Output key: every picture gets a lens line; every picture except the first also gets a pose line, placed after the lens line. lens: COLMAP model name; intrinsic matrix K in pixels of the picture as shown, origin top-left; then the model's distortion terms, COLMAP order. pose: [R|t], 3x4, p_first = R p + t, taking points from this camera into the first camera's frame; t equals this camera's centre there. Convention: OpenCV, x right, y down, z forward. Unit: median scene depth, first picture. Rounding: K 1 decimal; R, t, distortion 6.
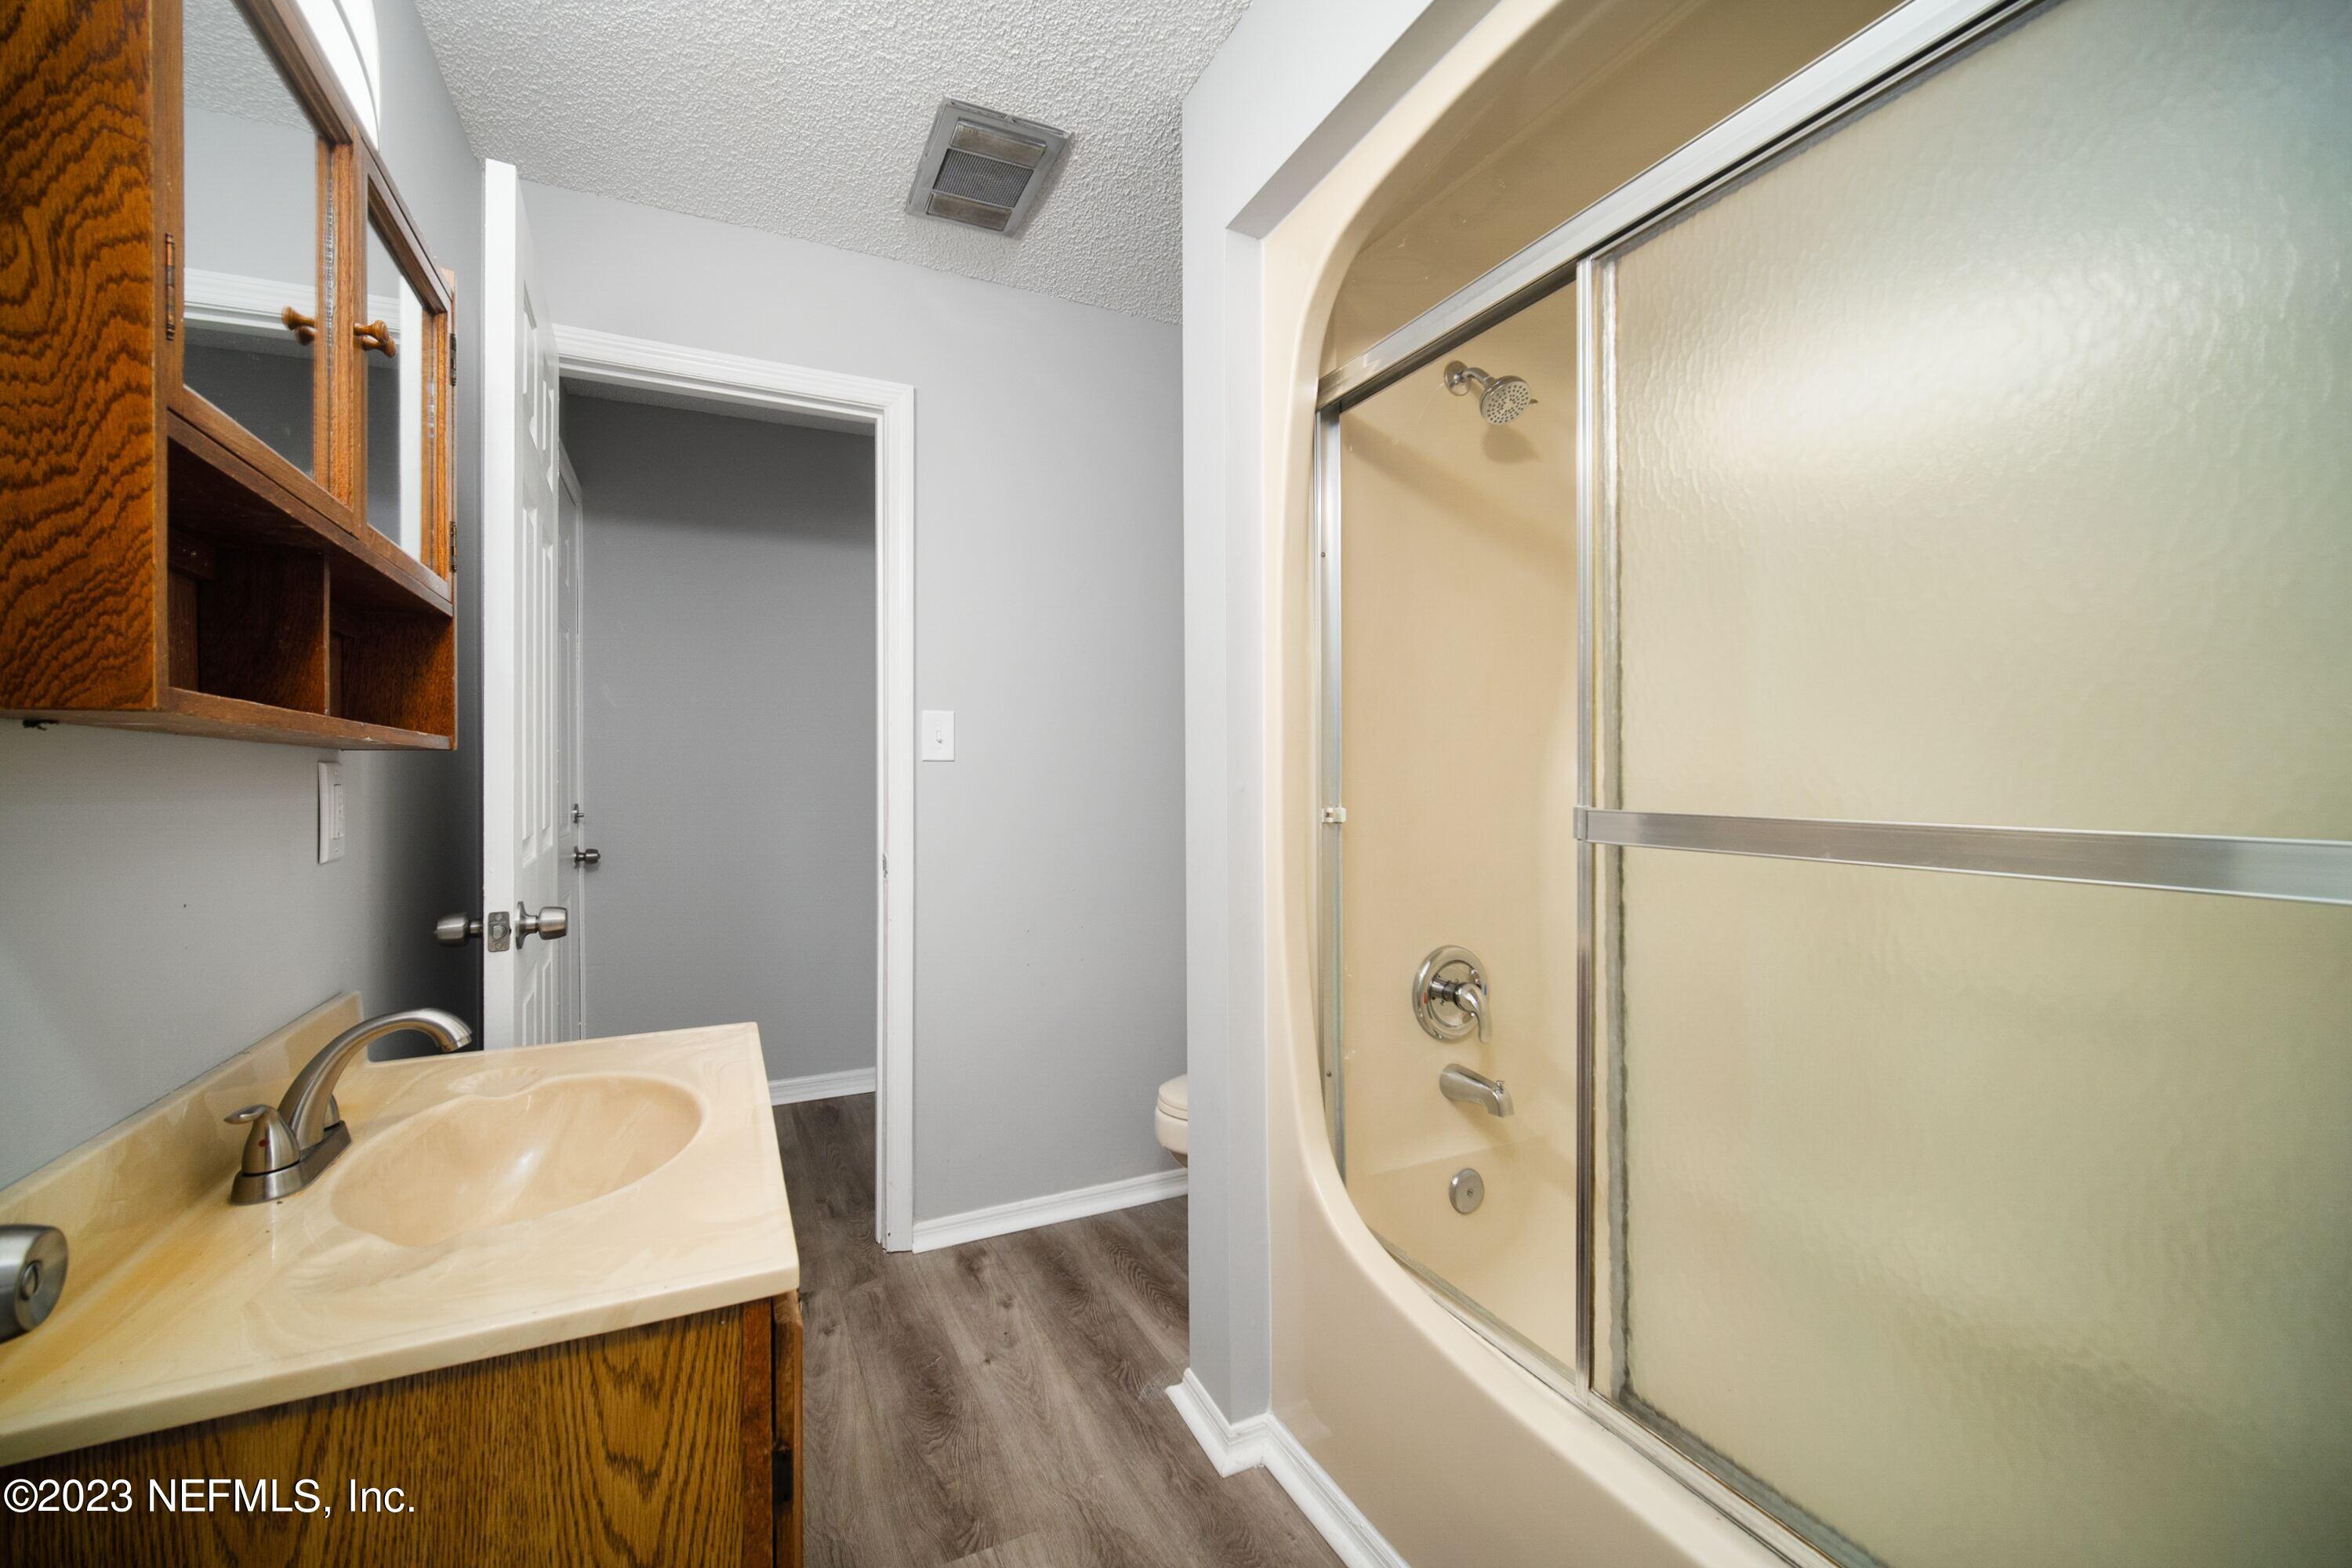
lens RADIAL K [[949.6, 0, 1143.6], [0, 949.6, 782.7], [0, 0, 1]] dist [-0.001561, -0.000202]
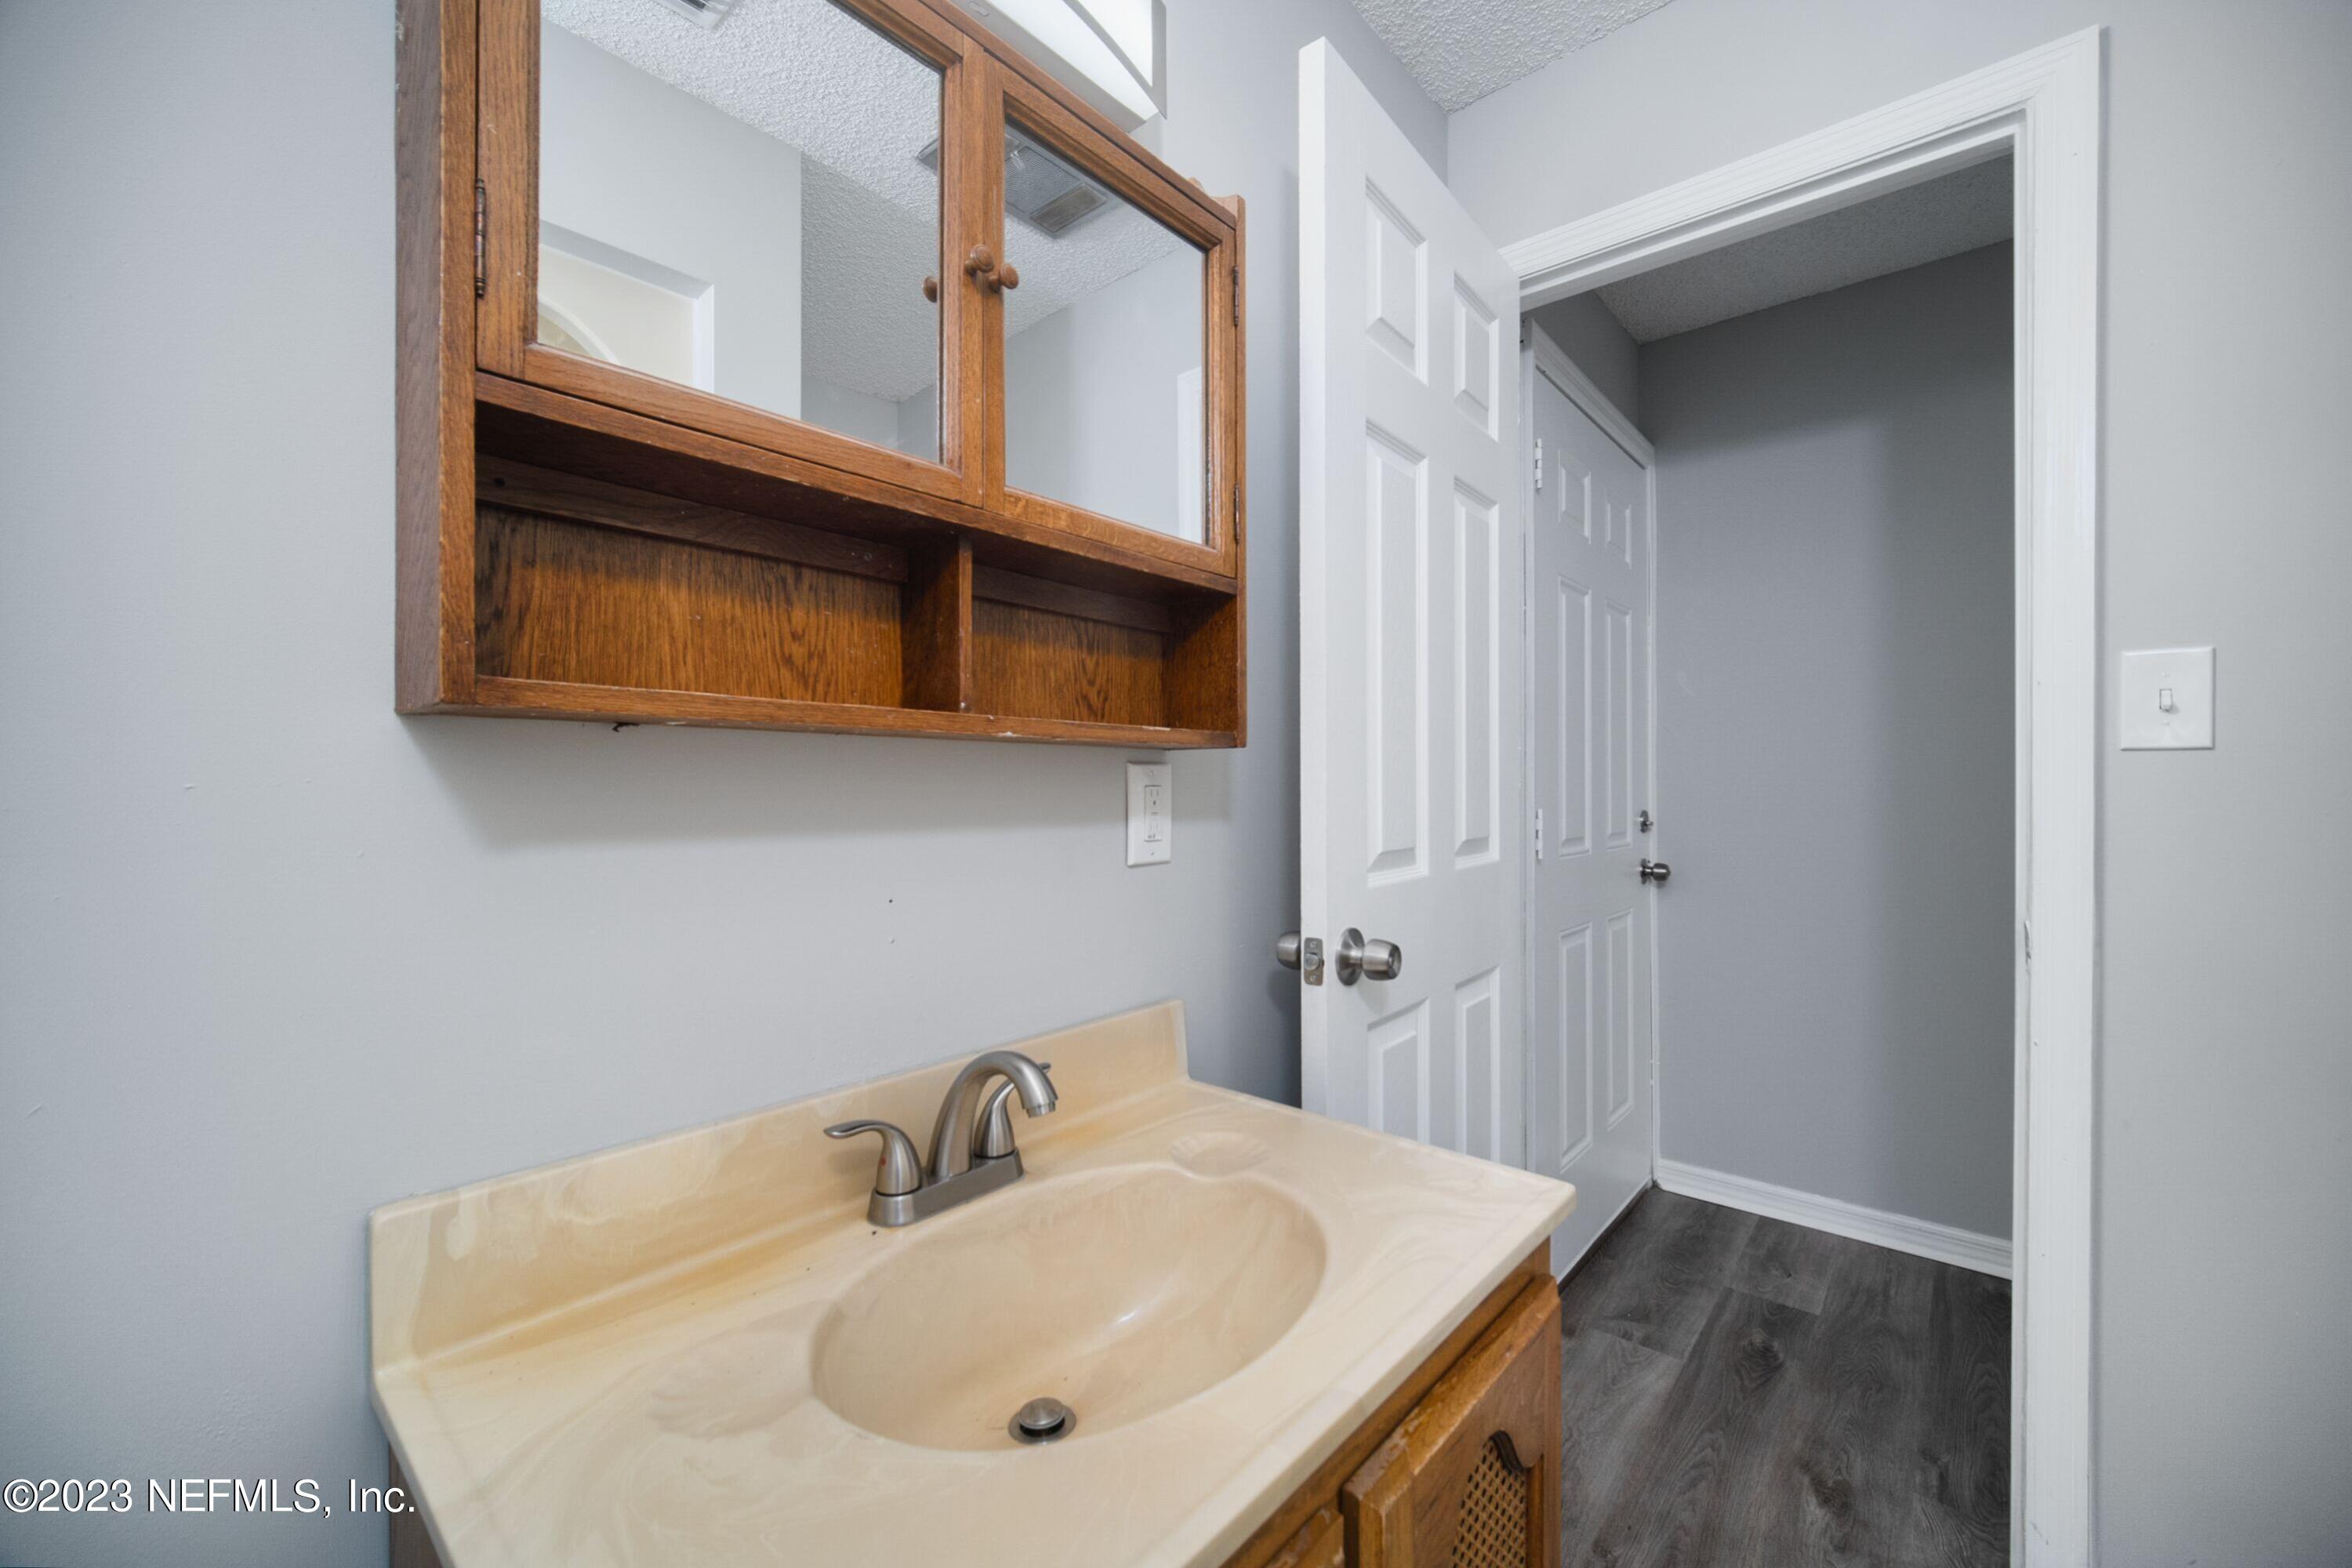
lens RADIAL K [[949.6, 0, 1143.6], [0, 949.6, 782.7], [0, 0, 1]] dist [-0.001561, -0.000202]
pose [[0.410294, 0.005504, -0.911937, 0.017835], [-0.008087, 0.999964, 0.002397, -0.001963], [0.911917, 0.006391, 0.410324, 0.314990]]
